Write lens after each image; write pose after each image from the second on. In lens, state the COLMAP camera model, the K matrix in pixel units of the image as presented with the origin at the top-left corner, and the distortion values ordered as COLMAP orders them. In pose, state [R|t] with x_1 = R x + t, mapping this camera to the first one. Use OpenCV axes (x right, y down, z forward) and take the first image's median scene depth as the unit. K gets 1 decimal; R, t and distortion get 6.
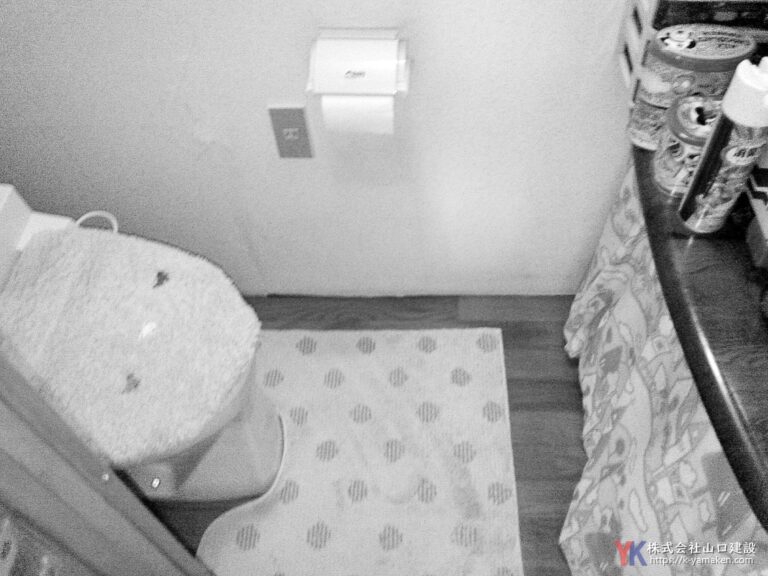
lens RADIAL K [[667.0, 0, 385.9], [0, 667.0, 291.9], [0, 0, 1]] dist [-0.033359, 0.009303]
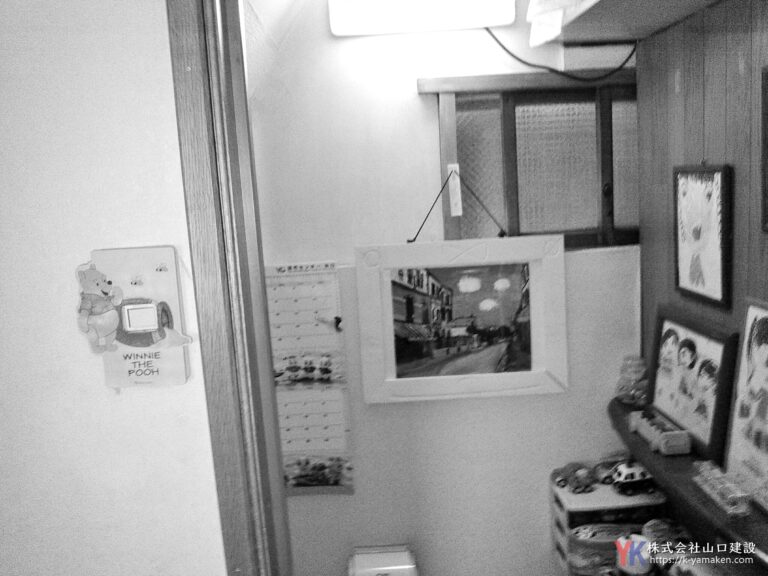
lens RADIAL K [[667.0, 0, 381.7], [0, 667.0, 289.0], [0, 0, 1]] dist [-0.033359, 0.009303]
pose [[0.994335, -0.033506, 0.100876, -0.215603], [0.094336, 0.715503, -0.692211, 0.283721], [-0.048984, 0.697805, 0.714611, -0.597473]]
